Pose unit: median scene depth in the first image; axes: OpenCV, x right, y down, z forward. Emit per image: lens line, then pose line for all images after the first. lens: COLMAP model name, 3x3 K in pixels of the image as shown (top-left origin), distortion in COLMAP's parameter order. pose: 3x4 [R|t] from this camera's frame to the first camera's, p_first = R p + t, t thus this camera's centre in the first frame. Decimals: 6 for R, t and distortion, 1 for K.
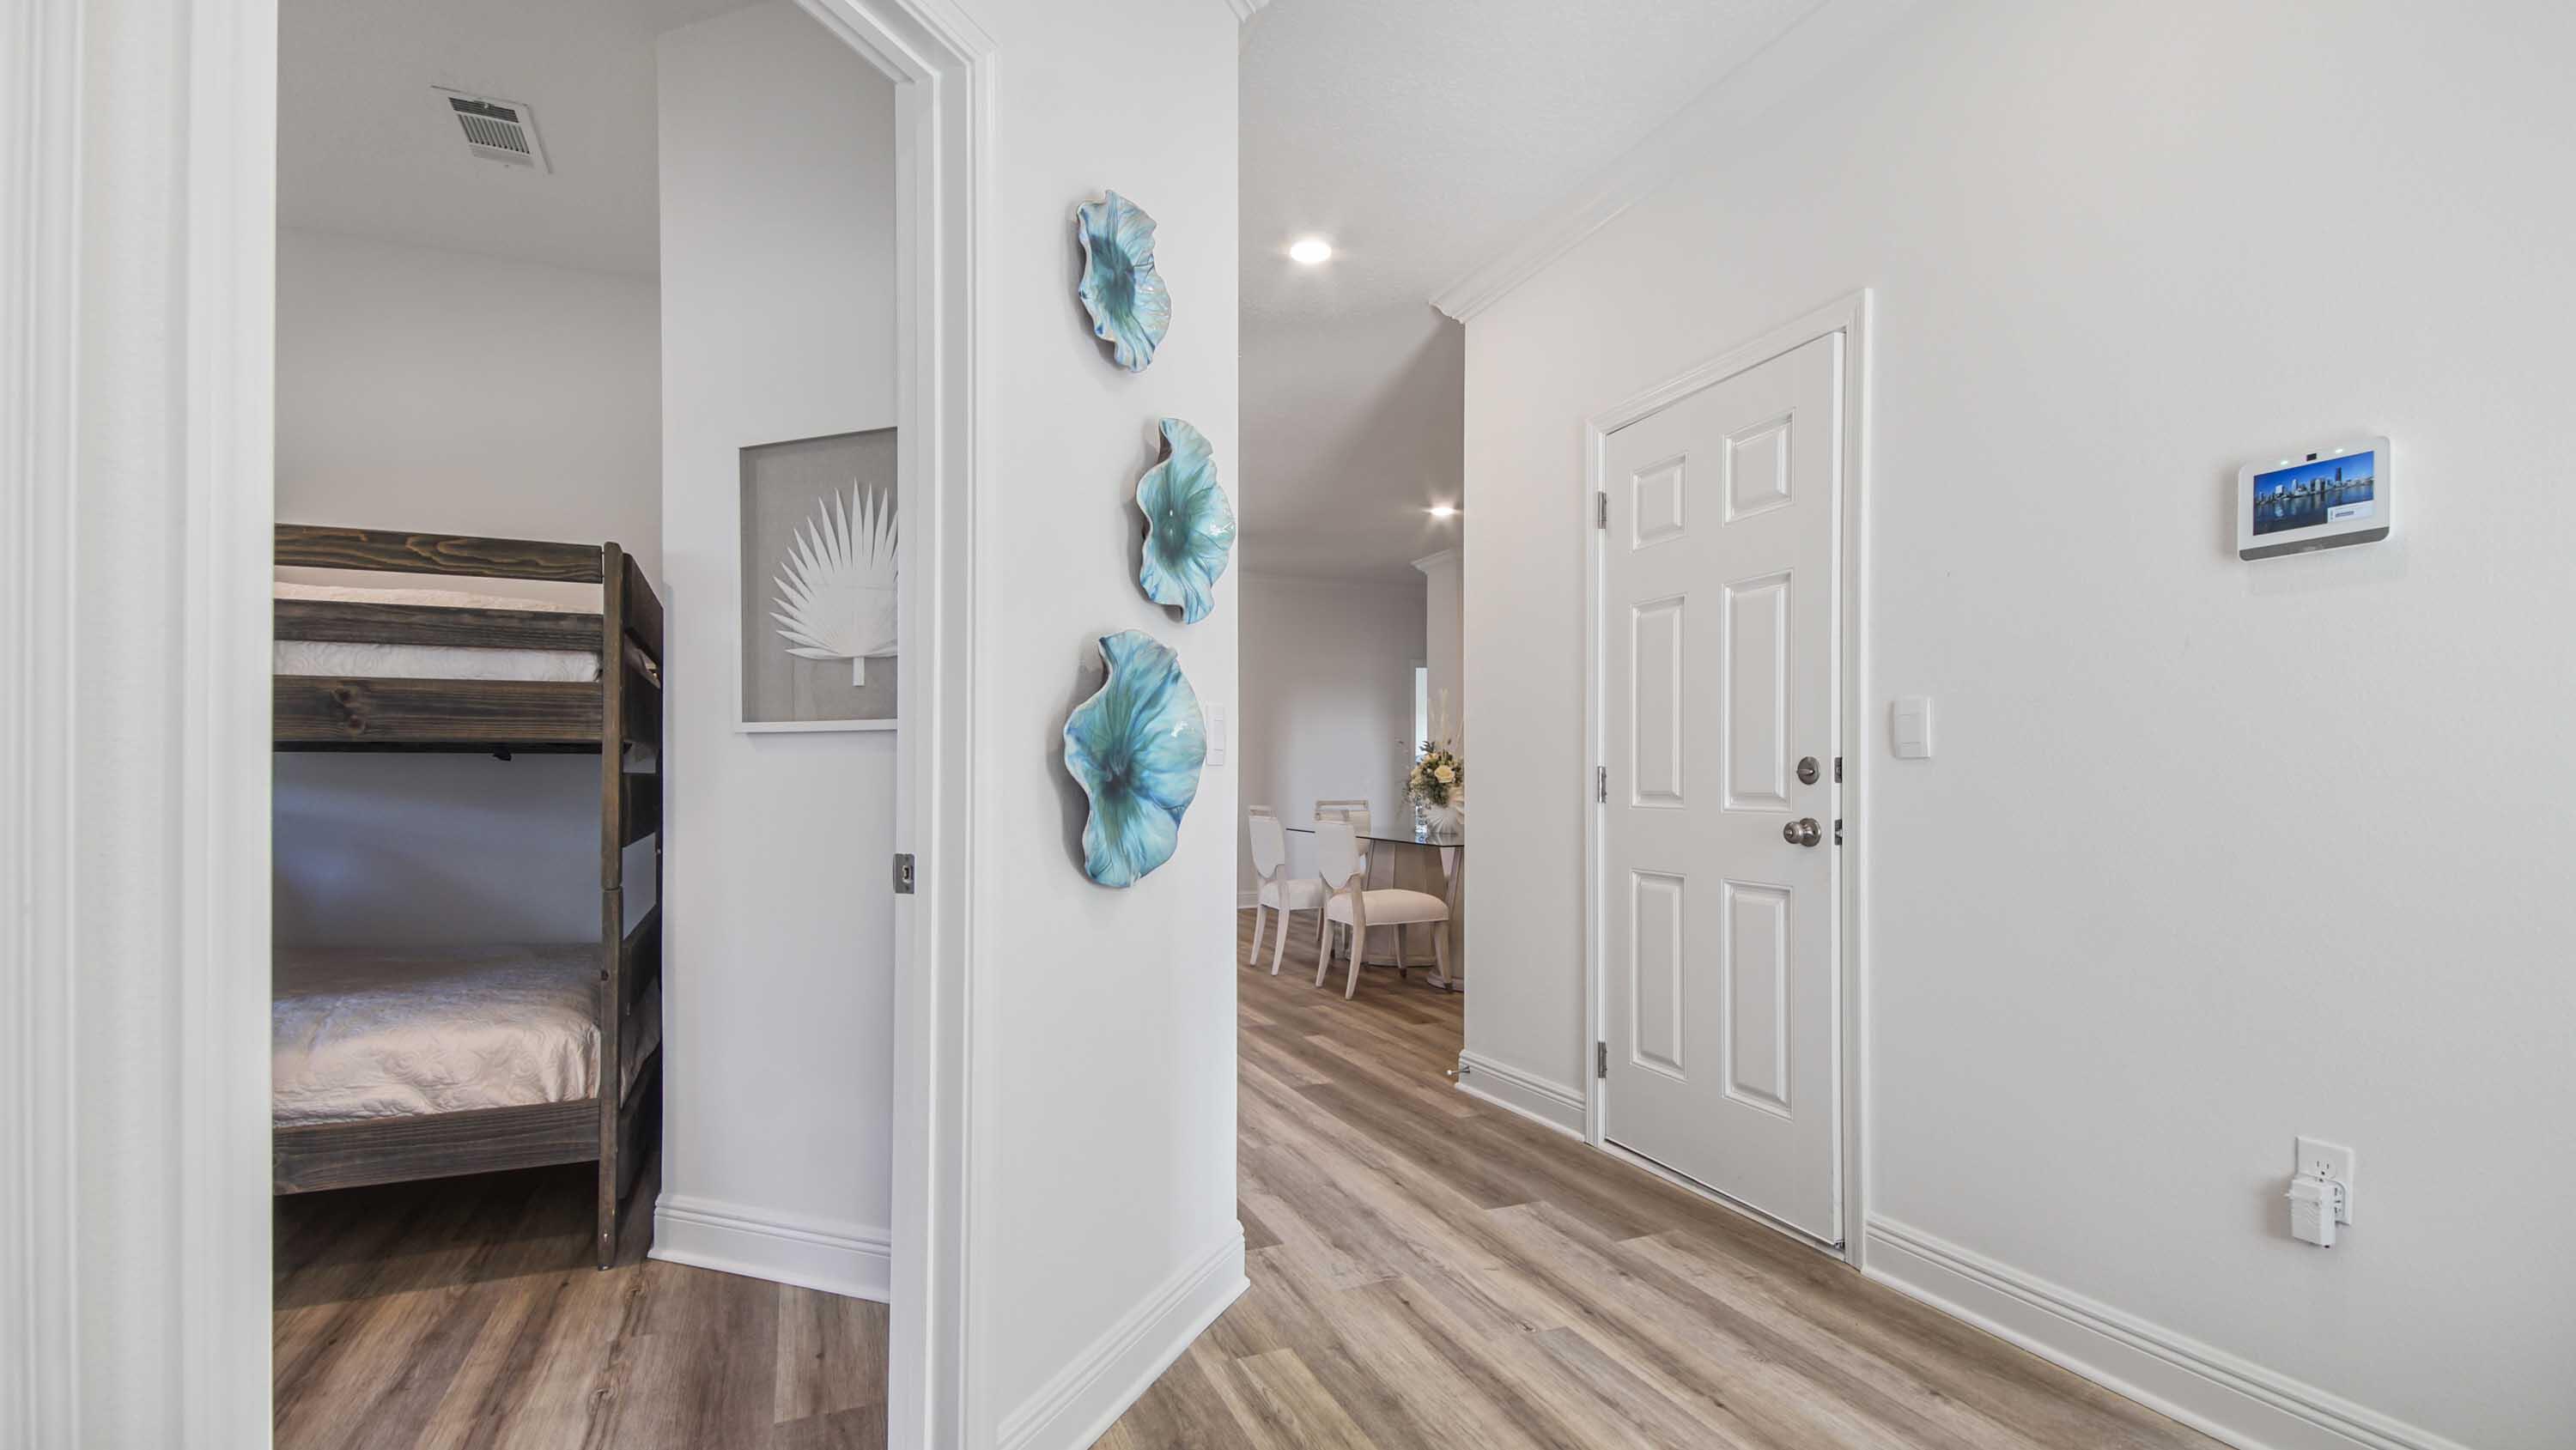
lens RADIAL K [[1189.9, 0, 1291.6], [0, 1189.9, 749.2], [0, 0, 1]] dist [0.021042, -0.013403]
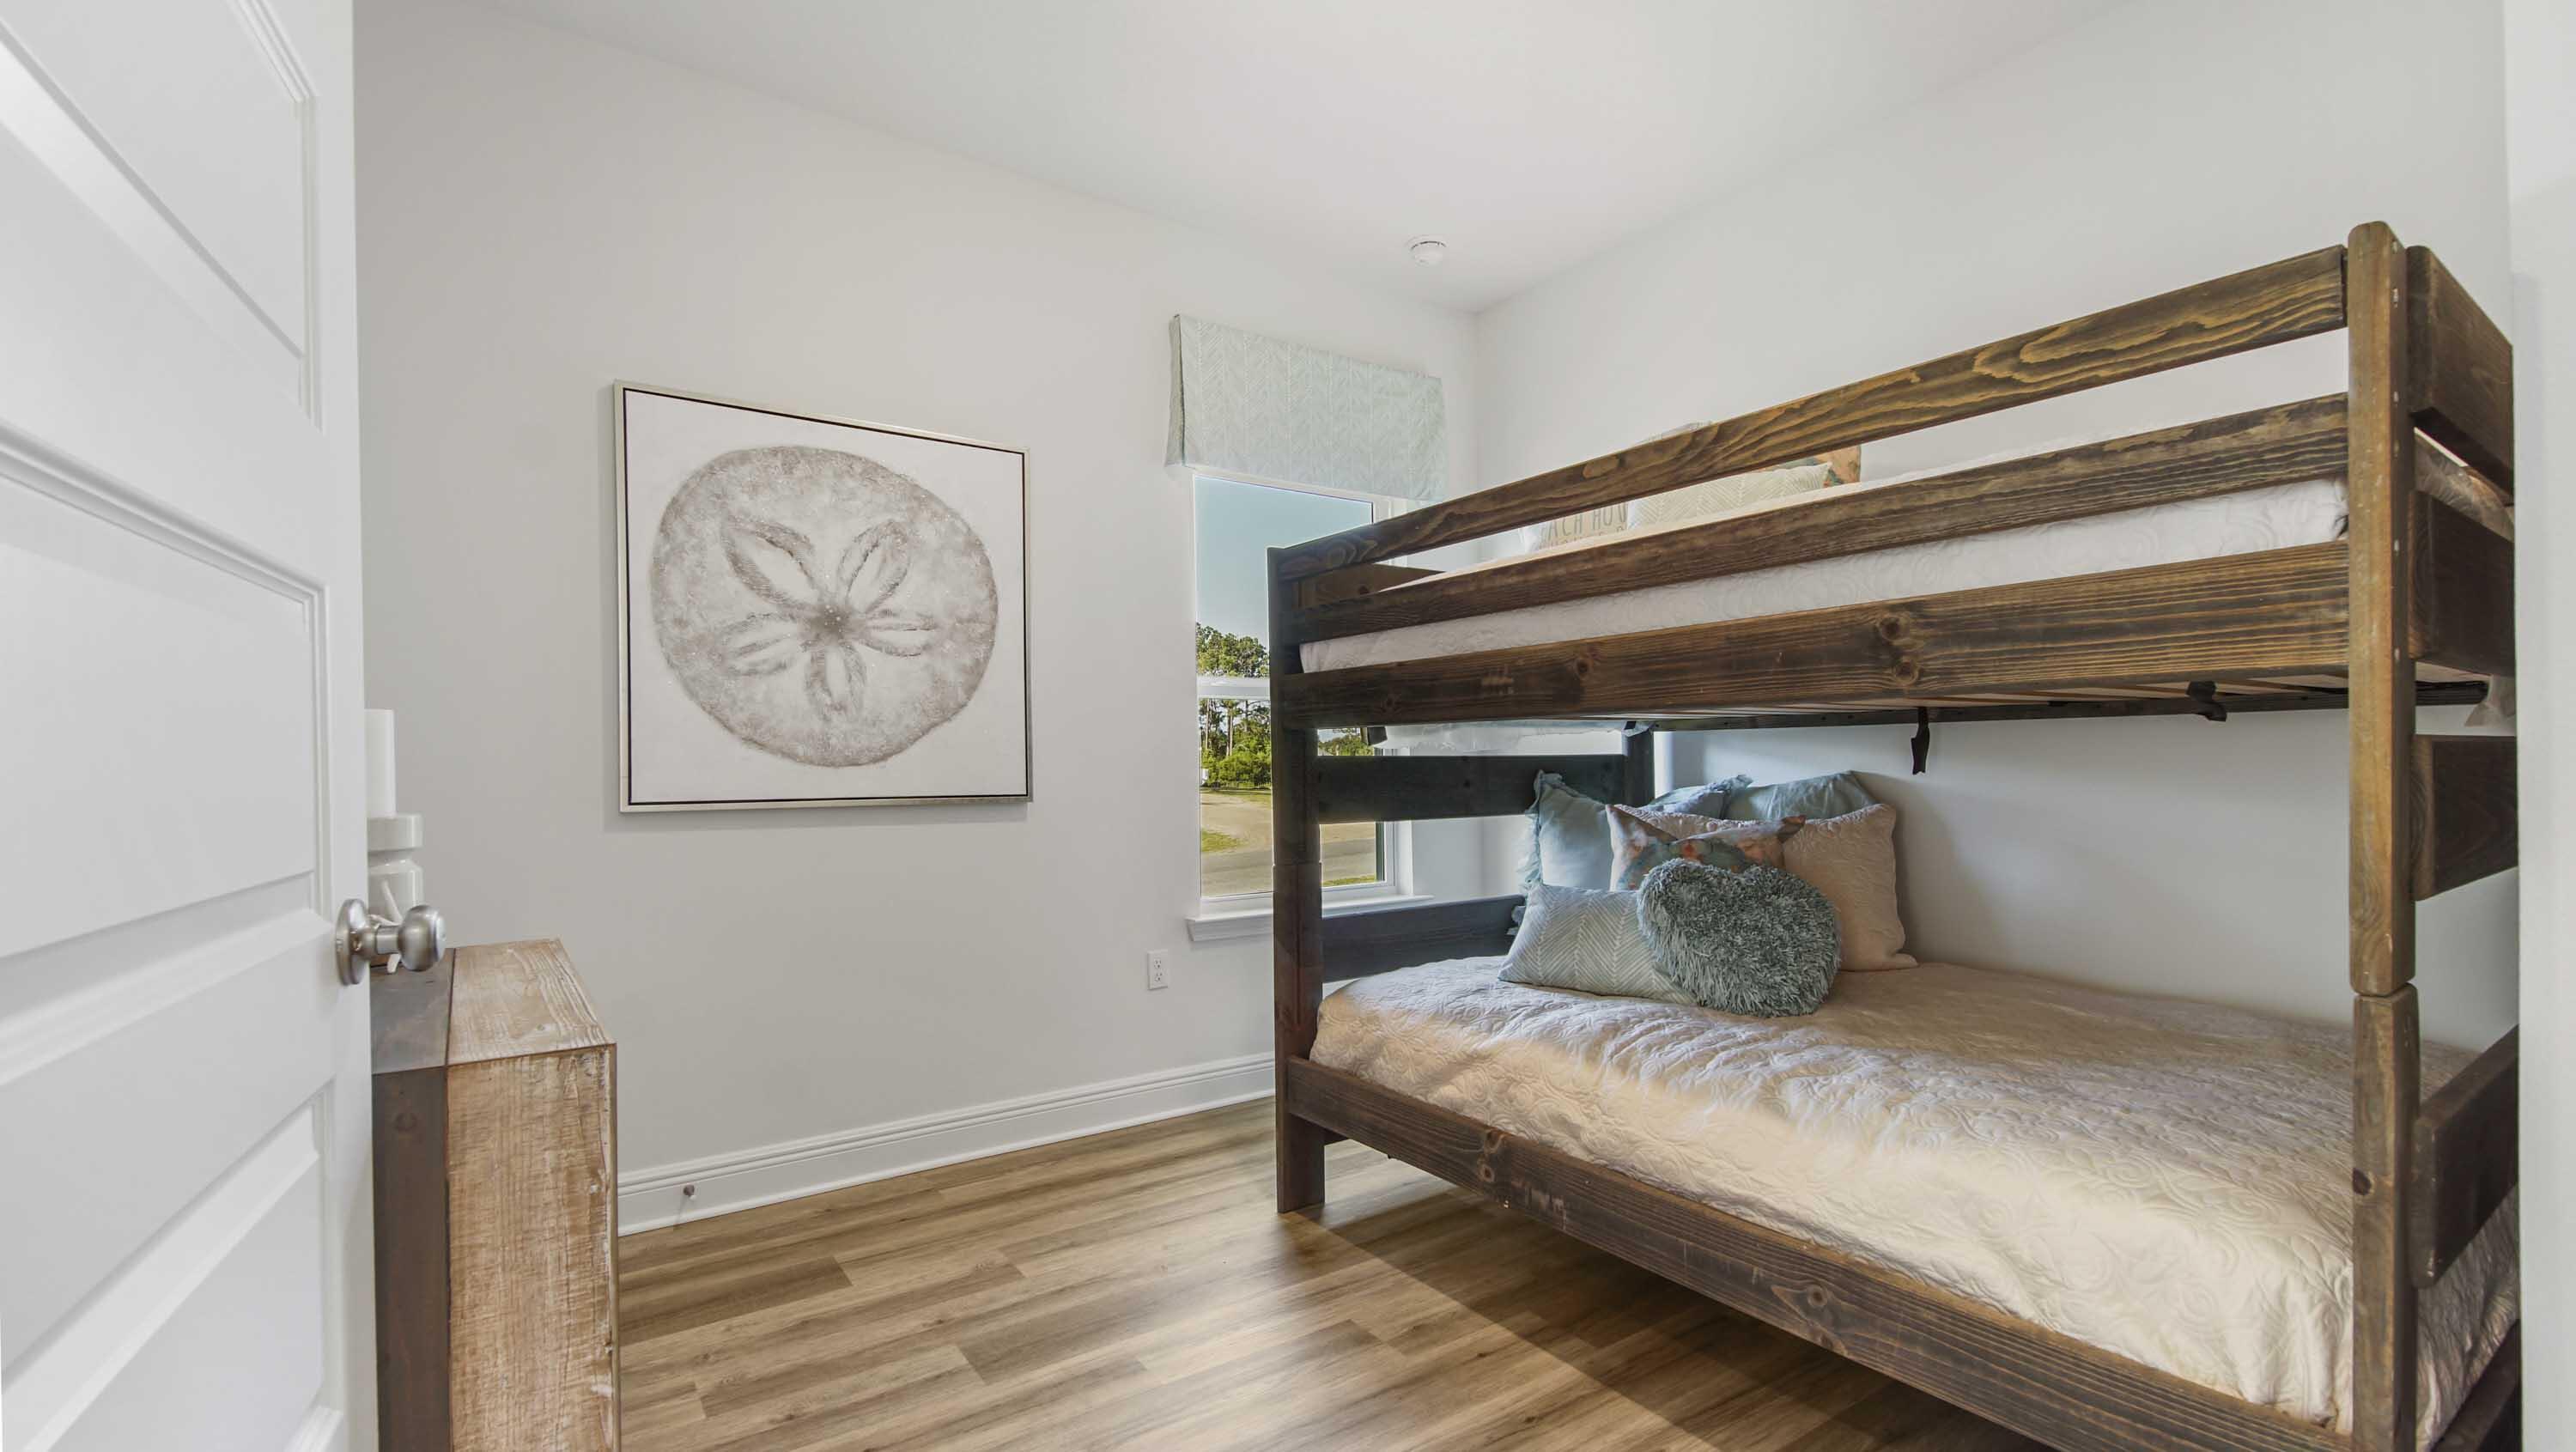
lens RADIAL K [[1190.1, 0, 1223.5], [0, 1190.1, 774.7], [0, 0, 1]] dist [0.021042, -0.013403]
pose [[0.211617, 0.007651, -0.977323, -0.220124], [0.031898, 0.999383, 0.014731, 0.013381], [0.976832, -0.034292, 0.211242, 0.483838]]
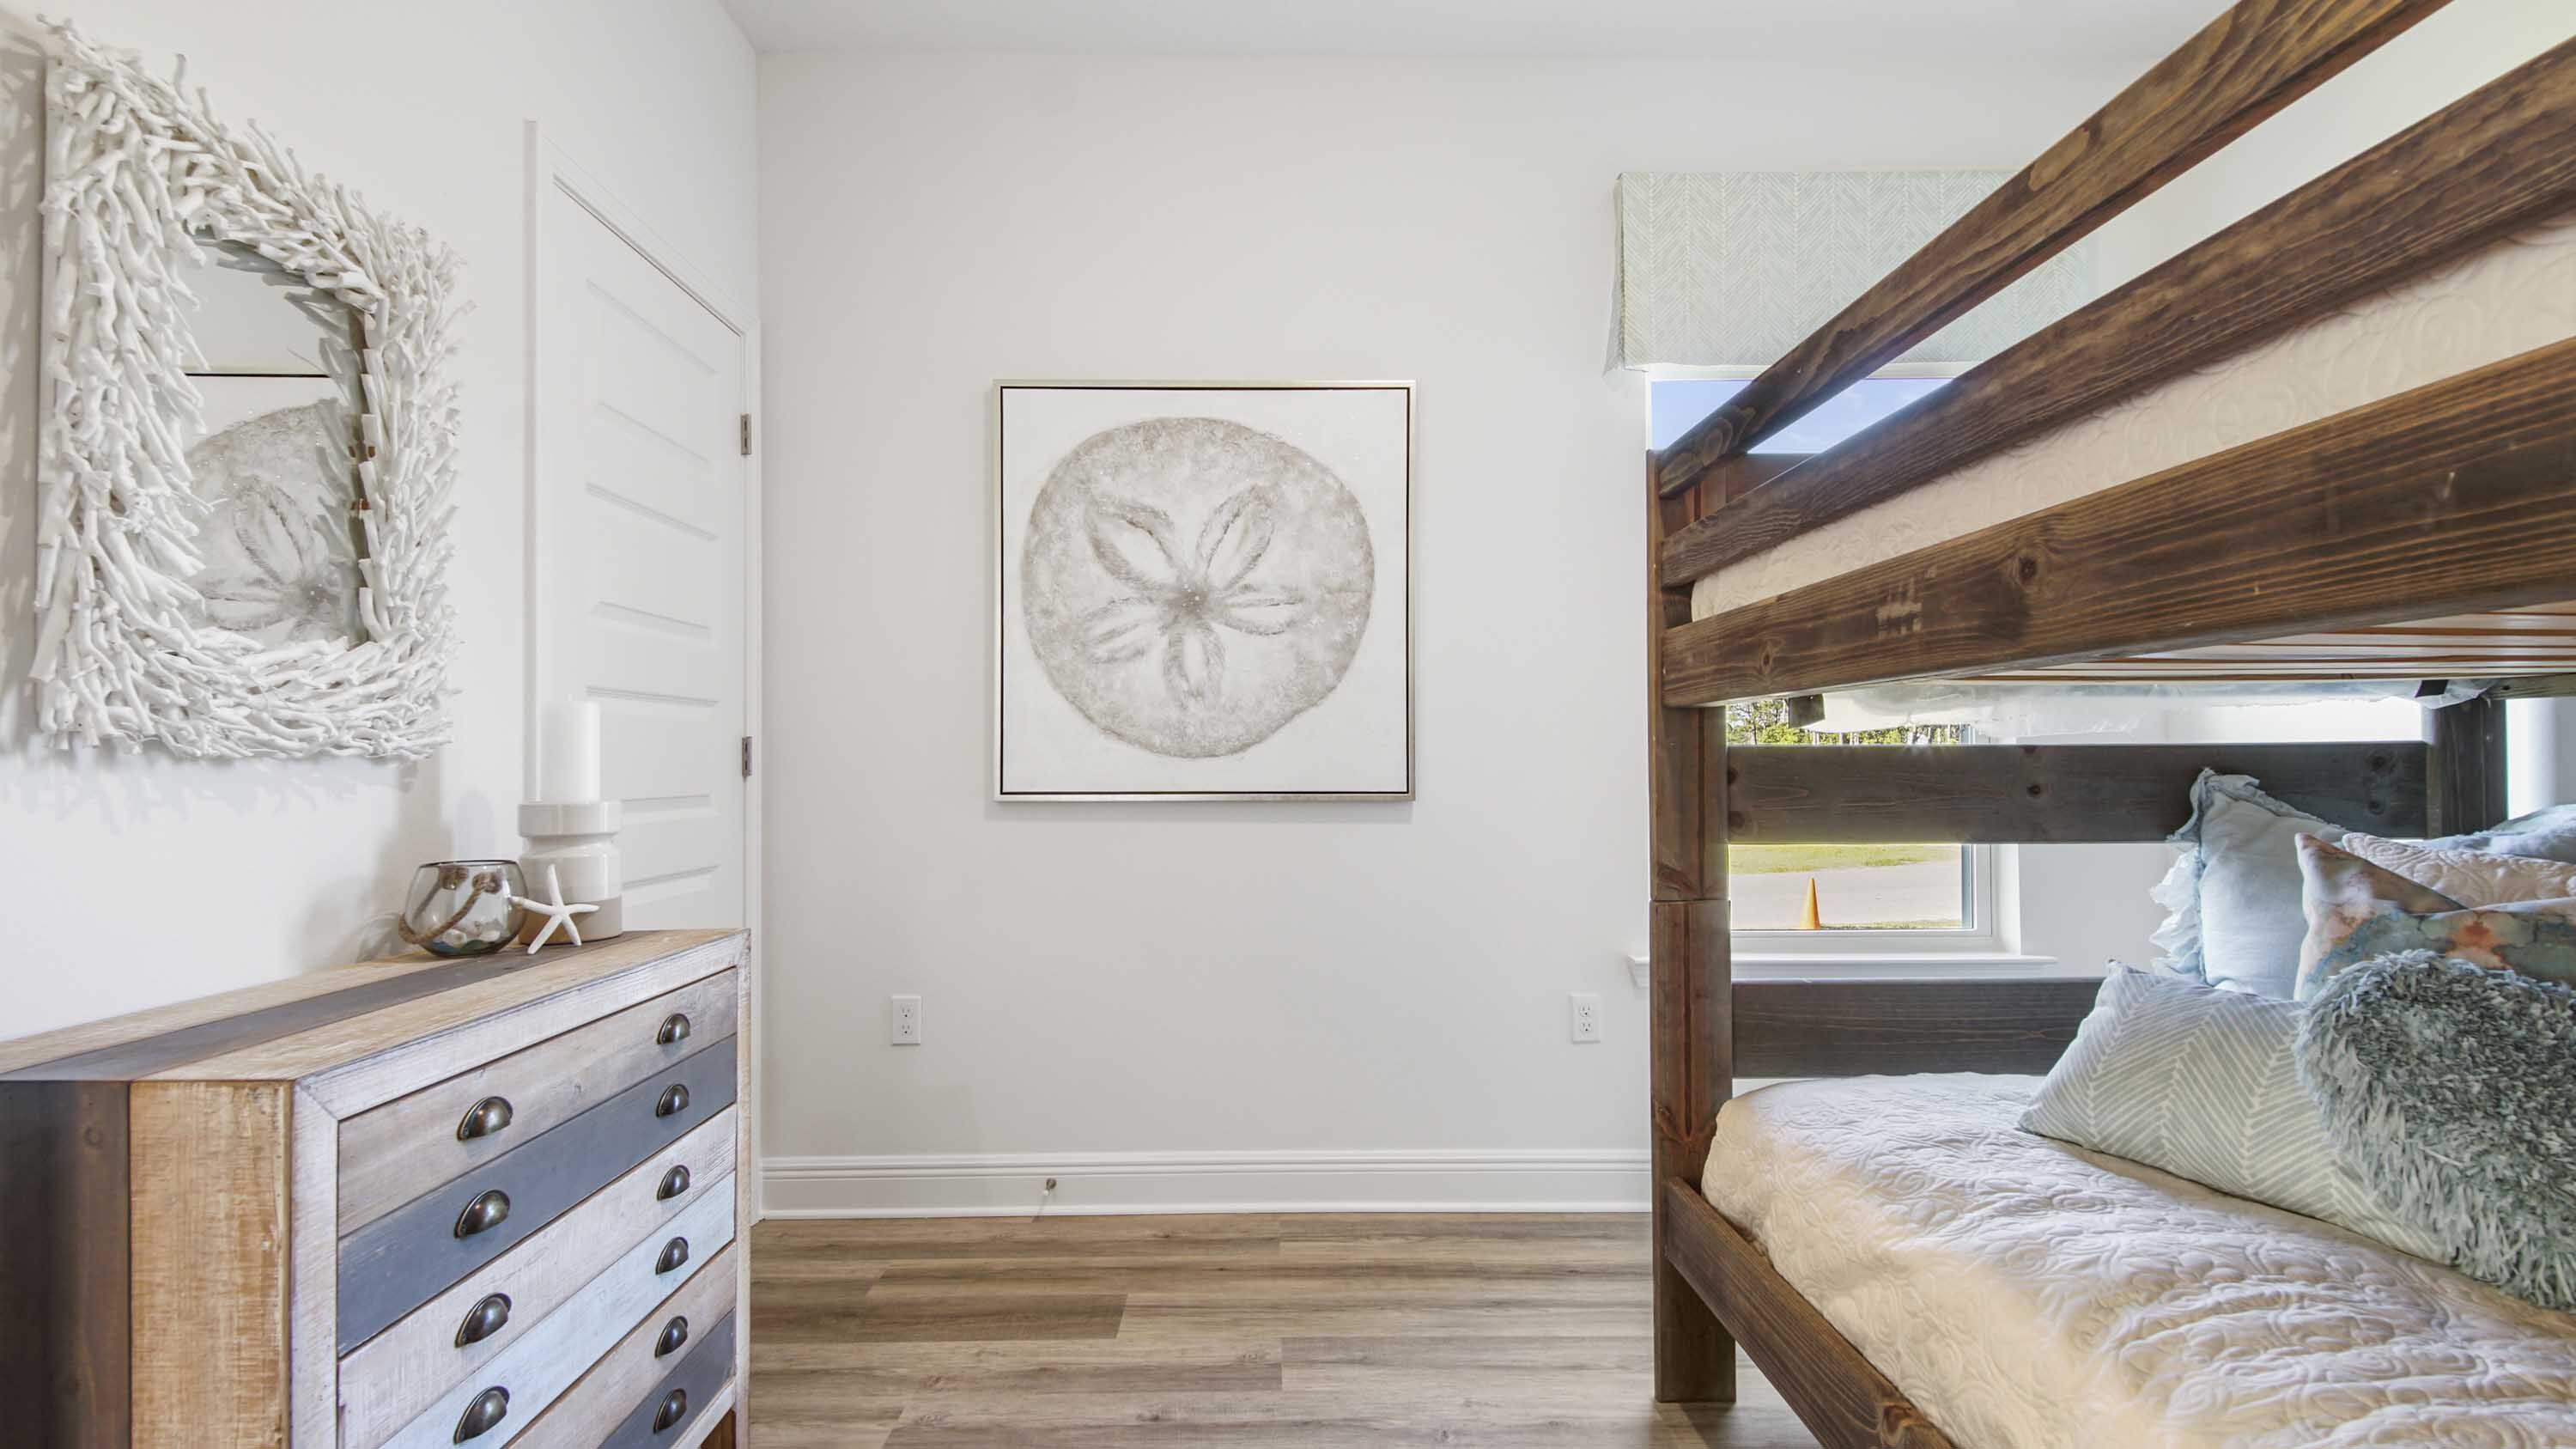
lens RADIAL K [[1190.2, 0, 1130.9], [0, 1190.2, 761.8], [0, 0, 1]] dist [0.021042, -0.013403]
pose [[-0.372093, 0.003478, -0.928189, -0.456326], [0.026588, 0.999623, -0.006913, 0.021596], [0.927815, -0.027251, -0.372045, 0.755695]]
